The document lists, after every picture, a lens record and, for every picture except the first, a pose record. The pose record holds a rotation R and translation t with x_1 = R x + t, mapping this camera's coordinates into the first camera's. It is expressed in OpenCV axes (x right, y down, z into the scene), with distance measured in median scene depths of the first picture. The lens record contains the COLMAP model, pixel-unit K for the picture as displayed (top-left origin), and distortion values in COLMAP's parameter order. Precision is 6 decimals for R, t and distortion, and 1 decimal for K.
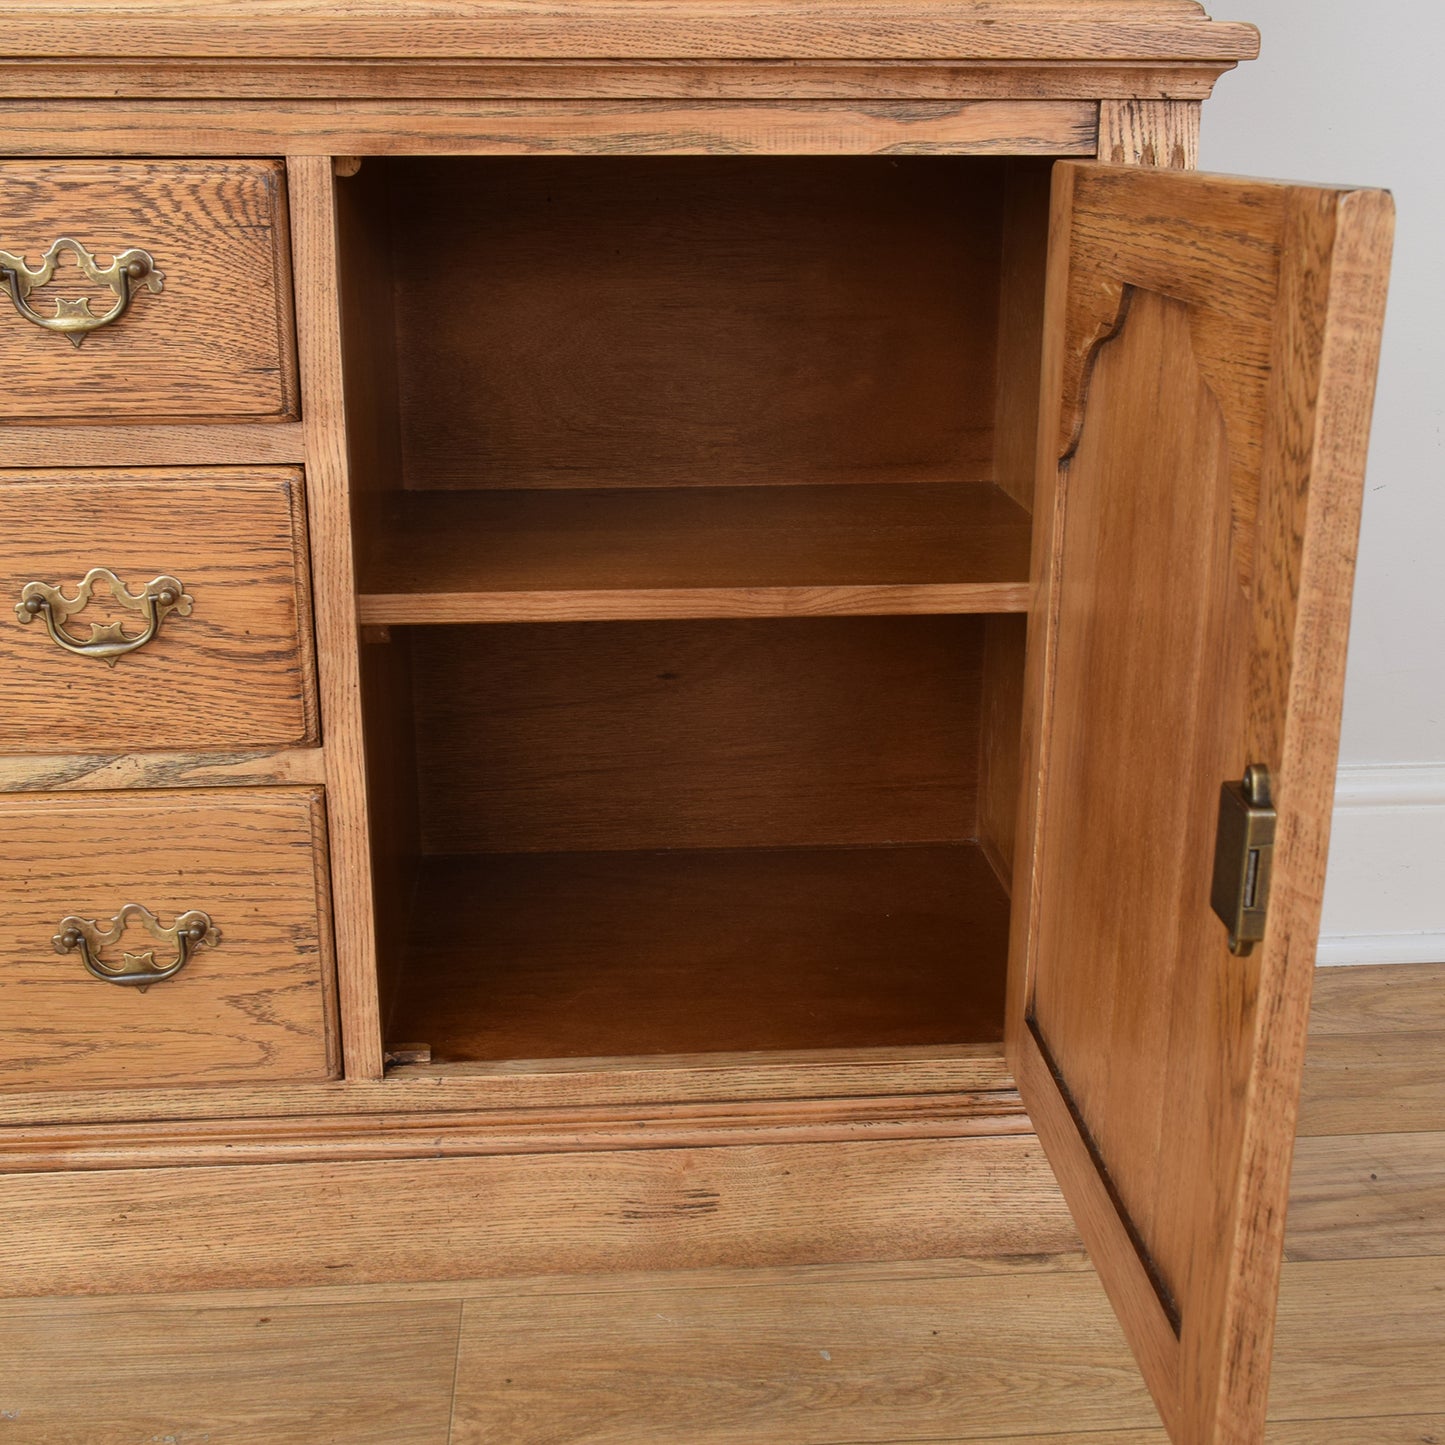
lens RADIAL K [[1860.9, 0, 719.2], [0, 1860.9, 682.2], [0, 0, 1]] dist [-0.019253, 0.022217]
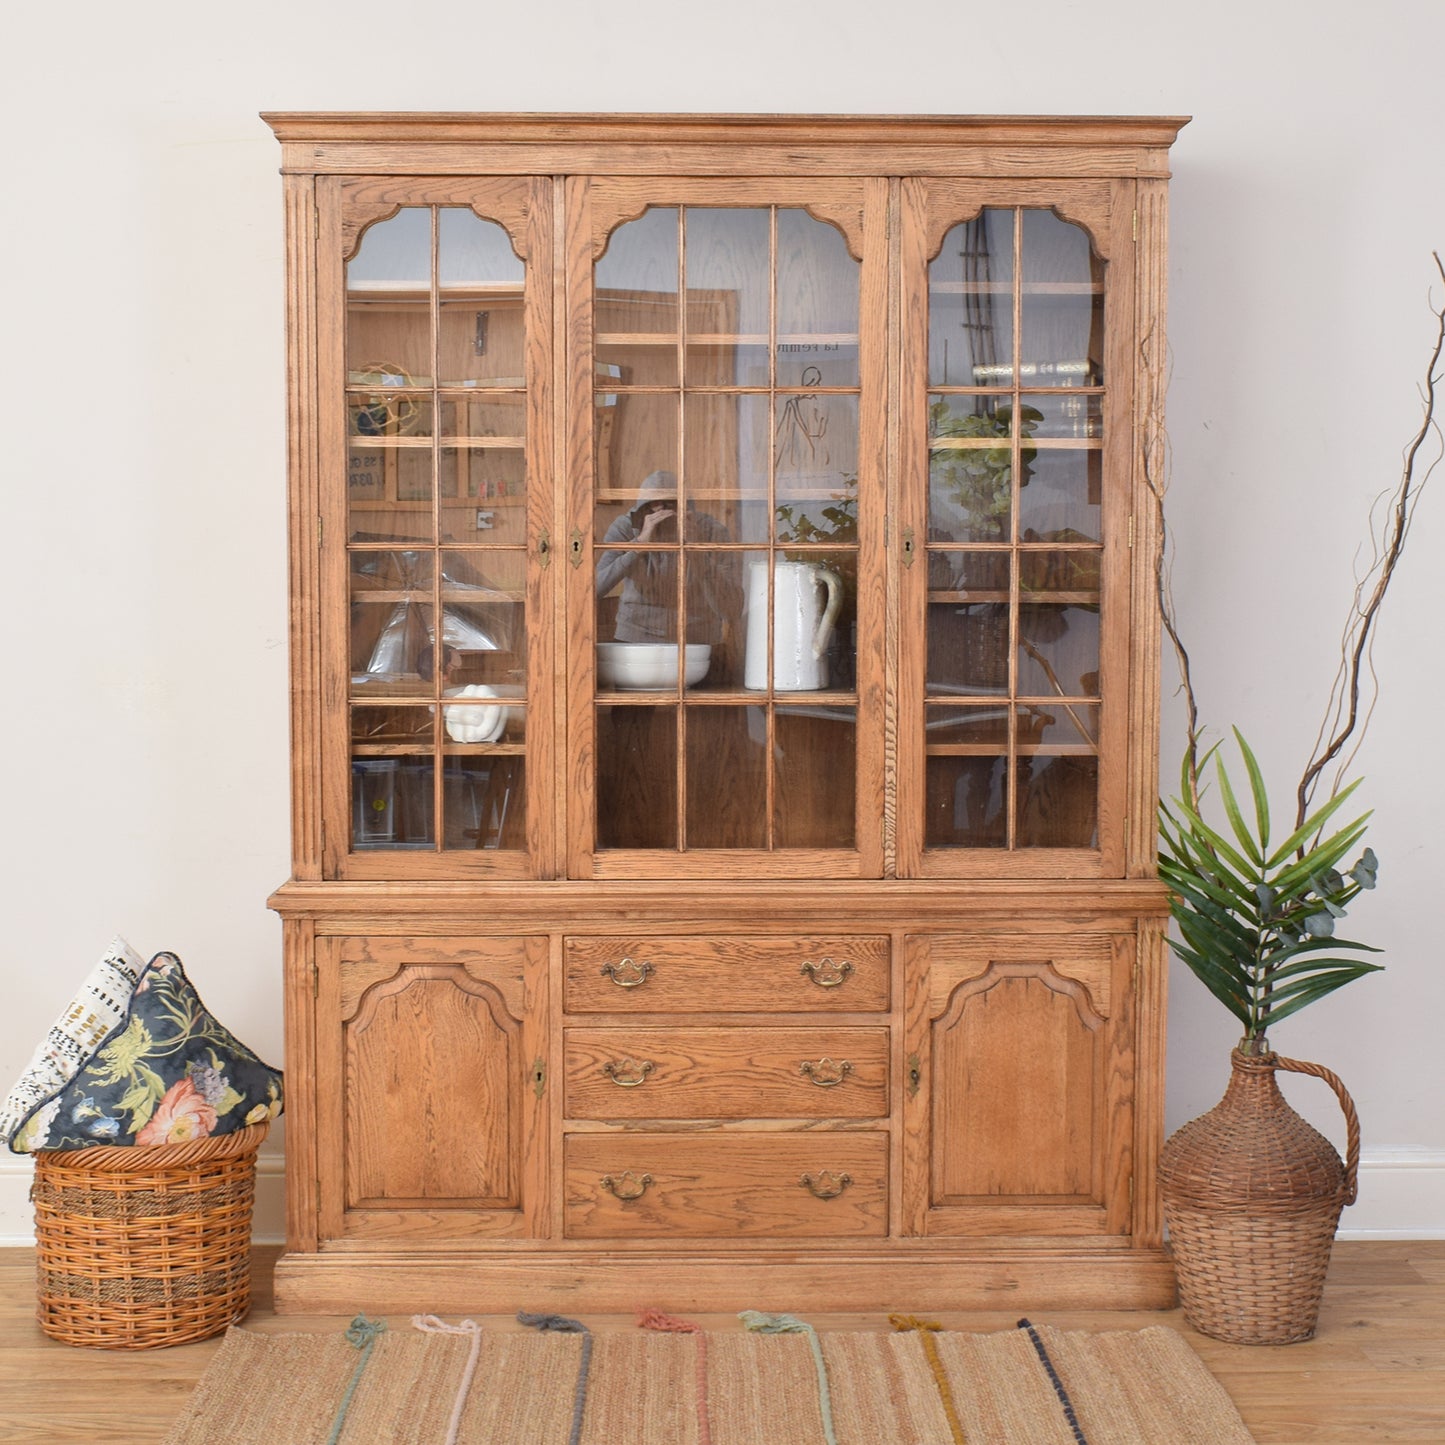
lens RADIAL K [[2293.6, 0, 722.2], [0, 2293.6, 704.8], [0, 0, 1]] dist [-0.025557, 0.001016]
pose [[0.998639, 0.003650, -0.052023, -0.294533], [-0.015174, 0.974725, -0.222894, 0.216424], [0.049895, 0.223380, 0.973454, -2.832197]]
